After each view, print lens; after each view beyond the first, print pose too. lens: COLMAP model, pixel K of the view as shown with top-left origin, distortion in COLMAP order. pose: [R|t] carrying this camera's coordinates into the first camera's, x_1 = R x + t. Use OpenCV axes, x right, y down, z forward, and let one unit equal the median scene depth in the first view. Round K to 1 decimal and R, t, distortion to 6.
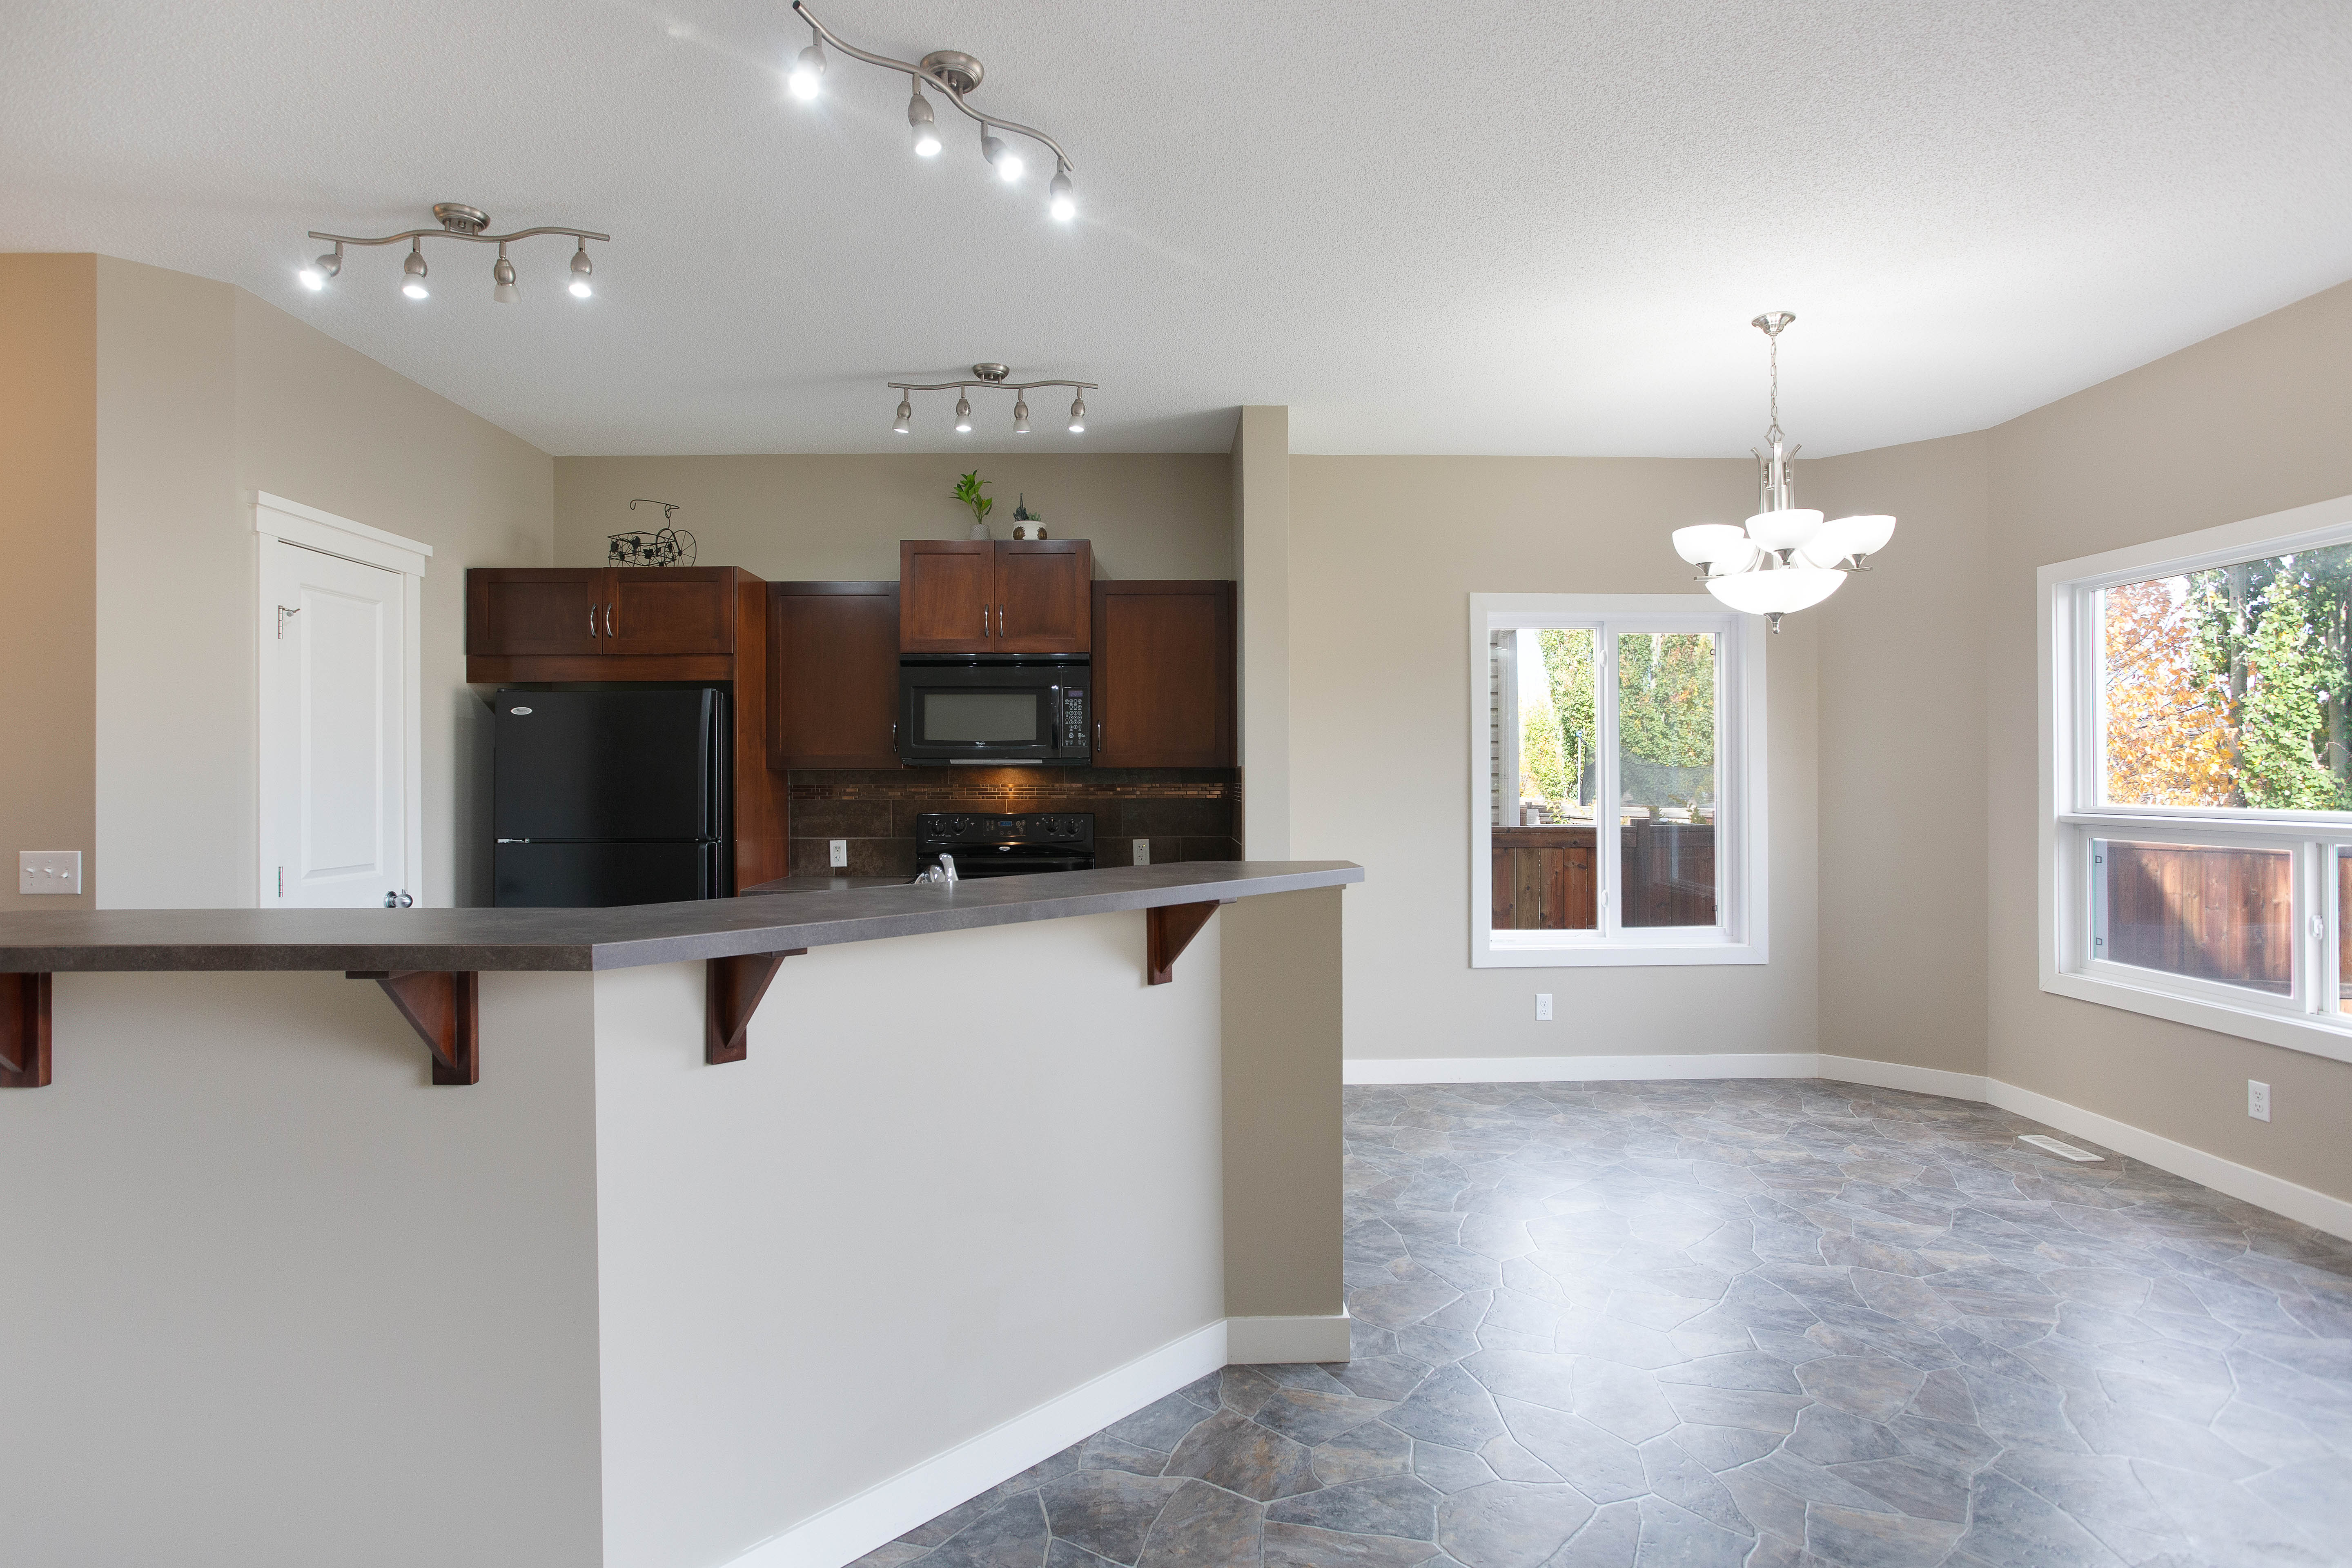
lens RADIAL K [[1224.5, 0, 1177.4], [0, 1224.5, 769.4], [0, 0, 1]] dist [-0.005785, 0.002066]
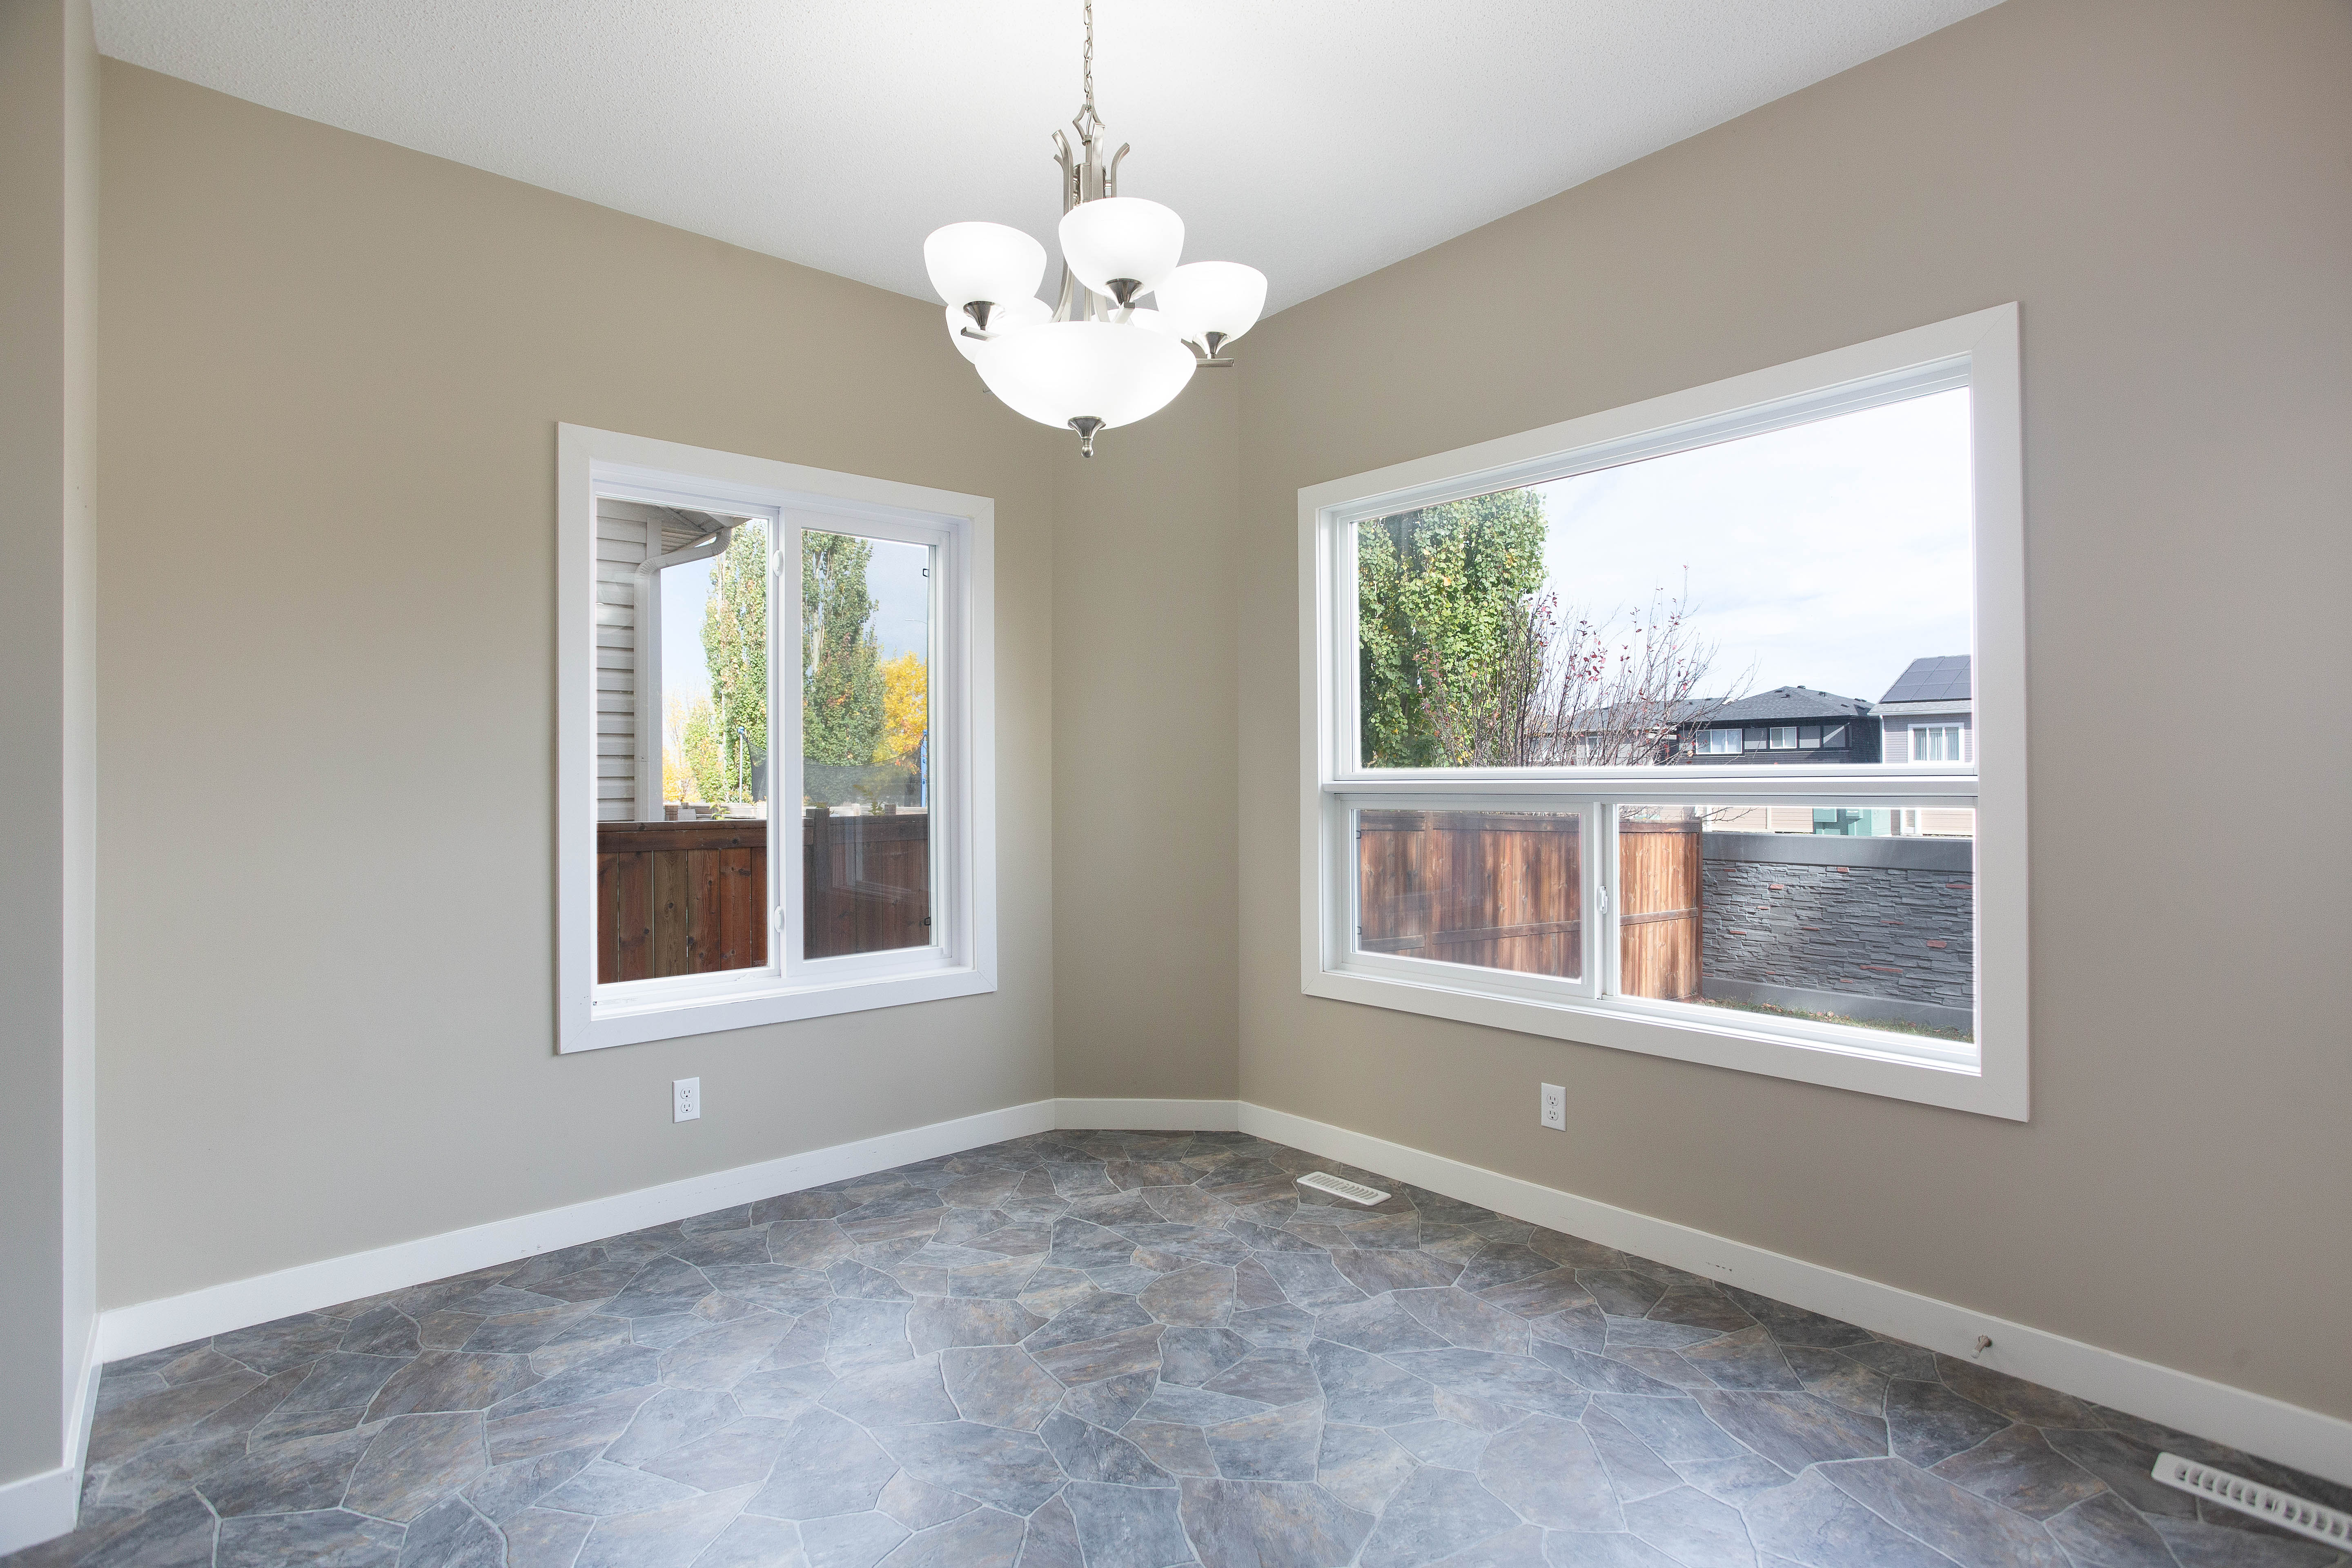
lens RADIAL K [[1141.5, 0, 1172.7], [0, 1141.5, 772.8], [0, 0, 1]] dist [-0.040821, 0.022576]
pose [[0.776579, 0.002180, 0.630016, 0.145243], [0.001347, 0.999986, -0.005120, 0.033512], [-0.630018, 0.004825, 0.776565, 0.447809]]
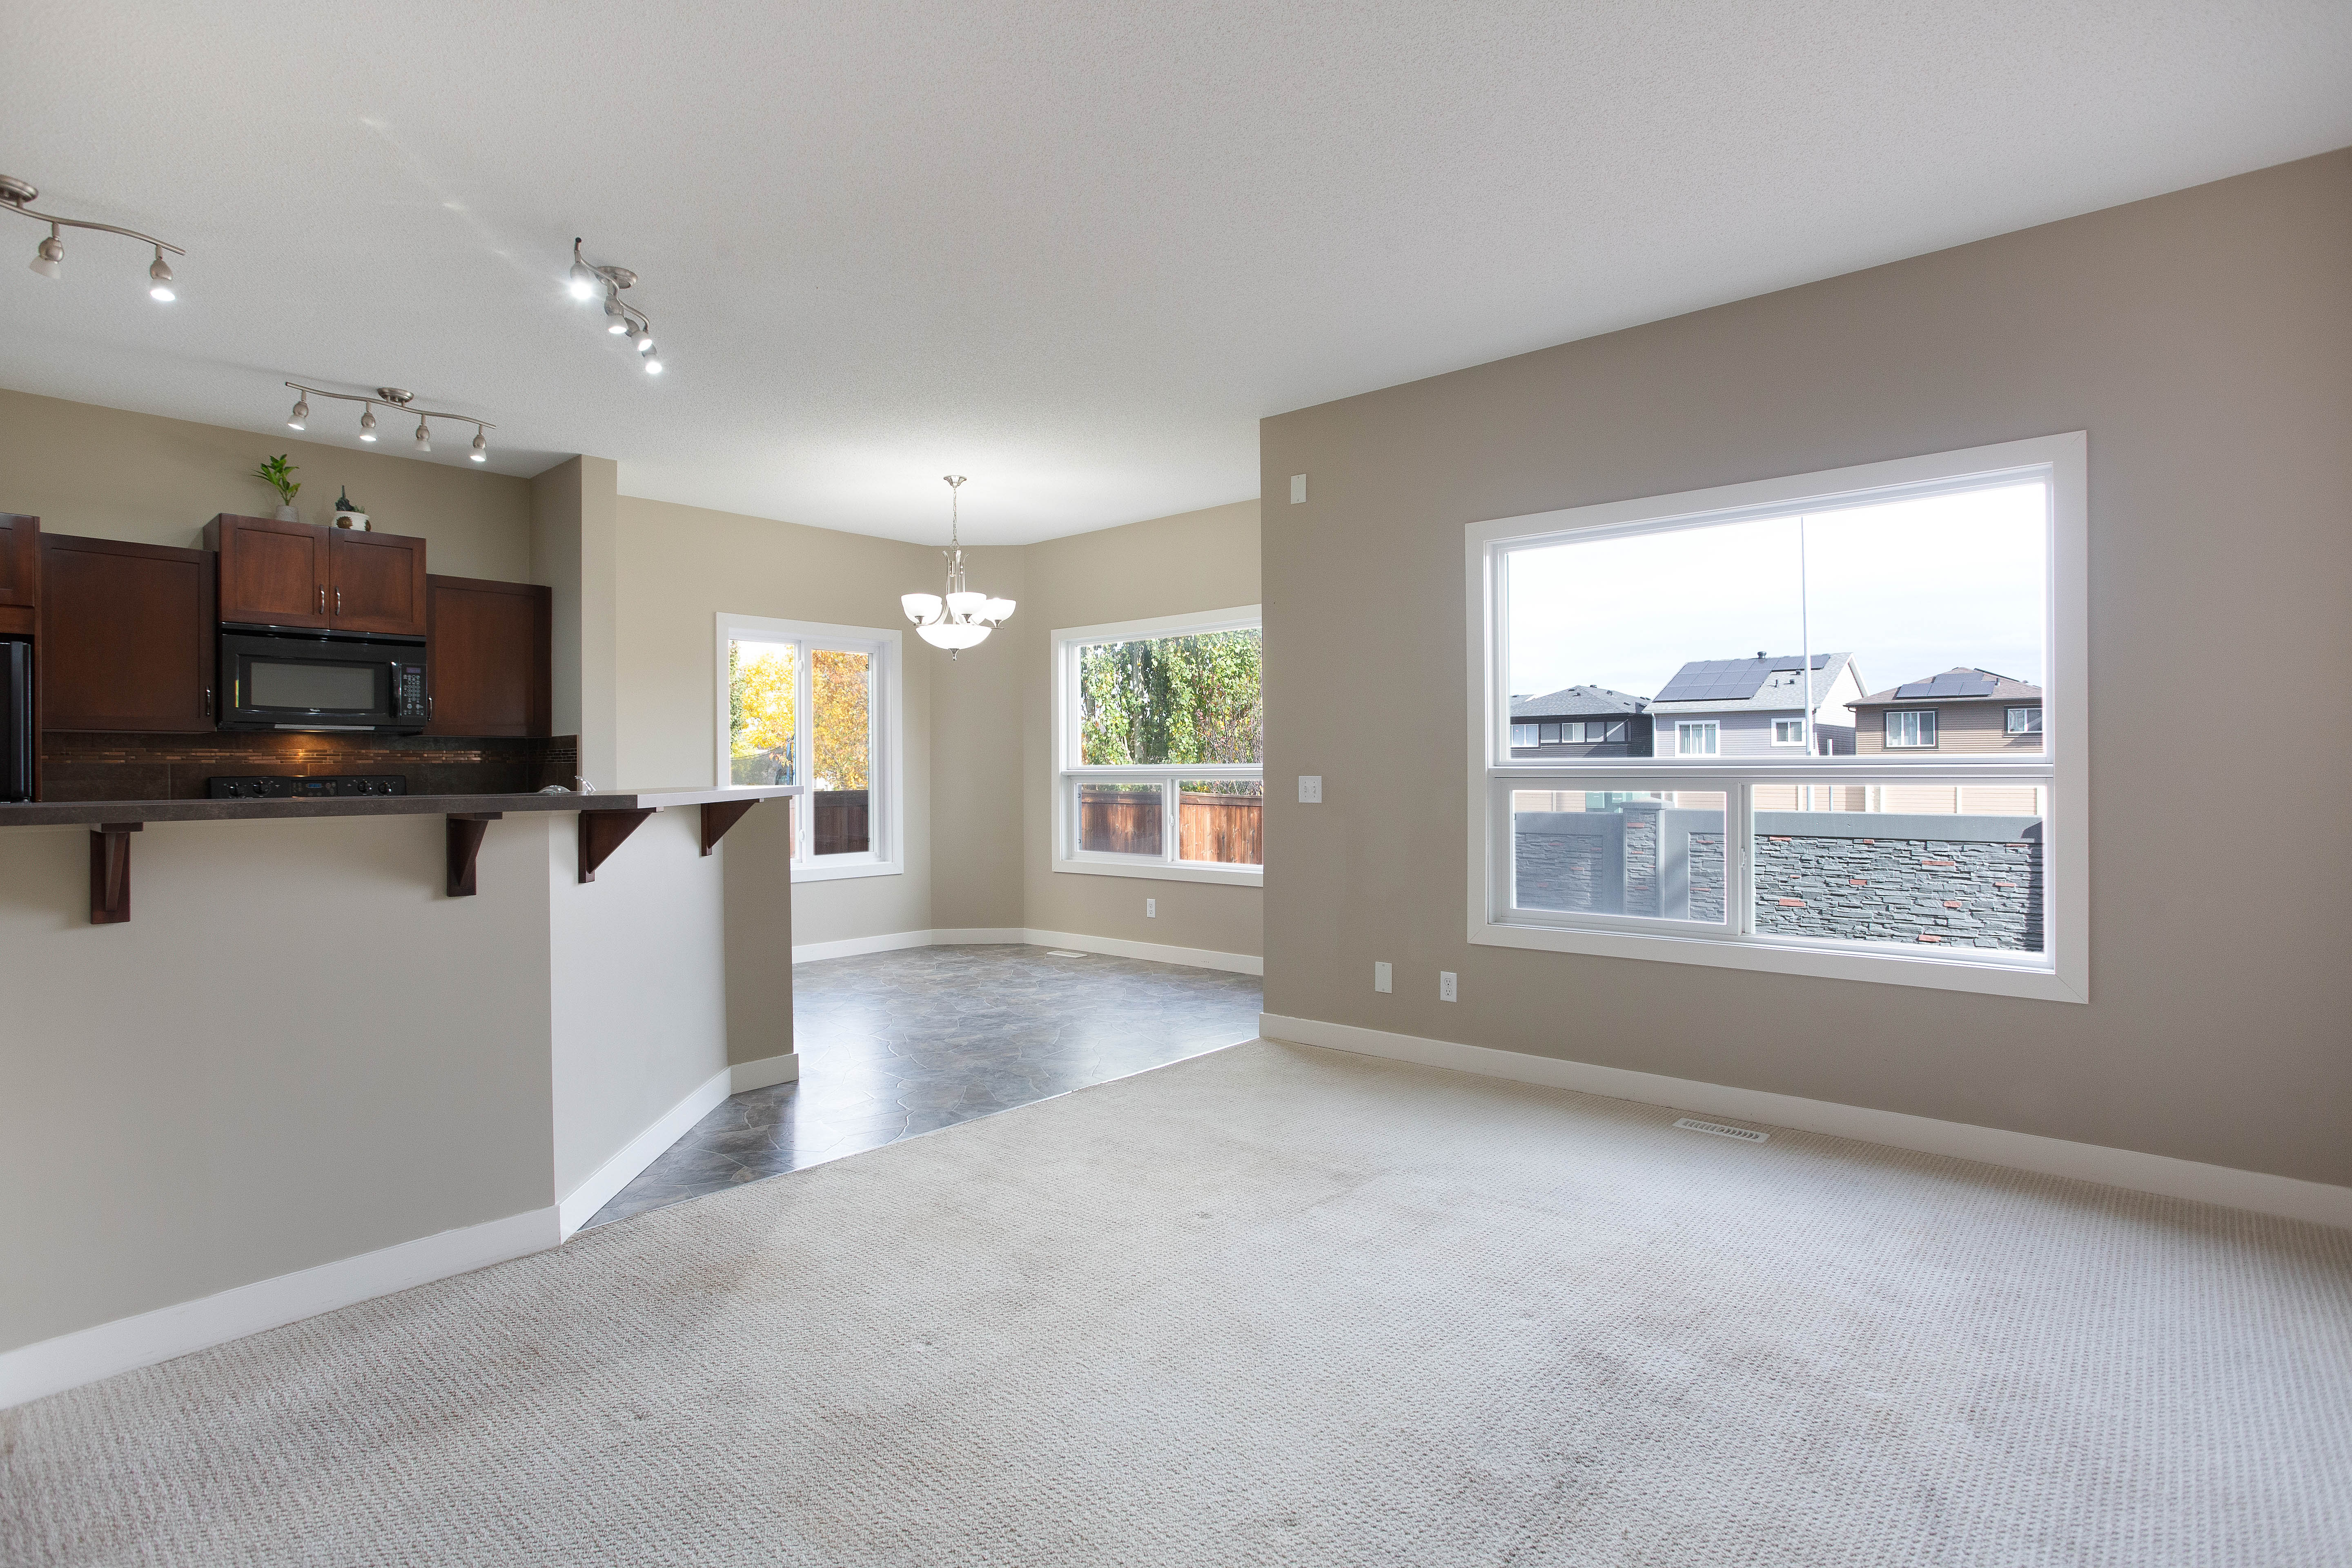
lens RADIAL K [[1155.8, 0, 1164.4], [0, 1155.8, 784.6], [0, 0, 1]] dist [-0.001325, 0.000436]
pose [[0.690764, -0.010594, 0.723002, -0.389401], [0.002278, 0.999920, 0.012475, 0.035015], [-0.723076, -0.006970, 0.690733, -0.272329]]
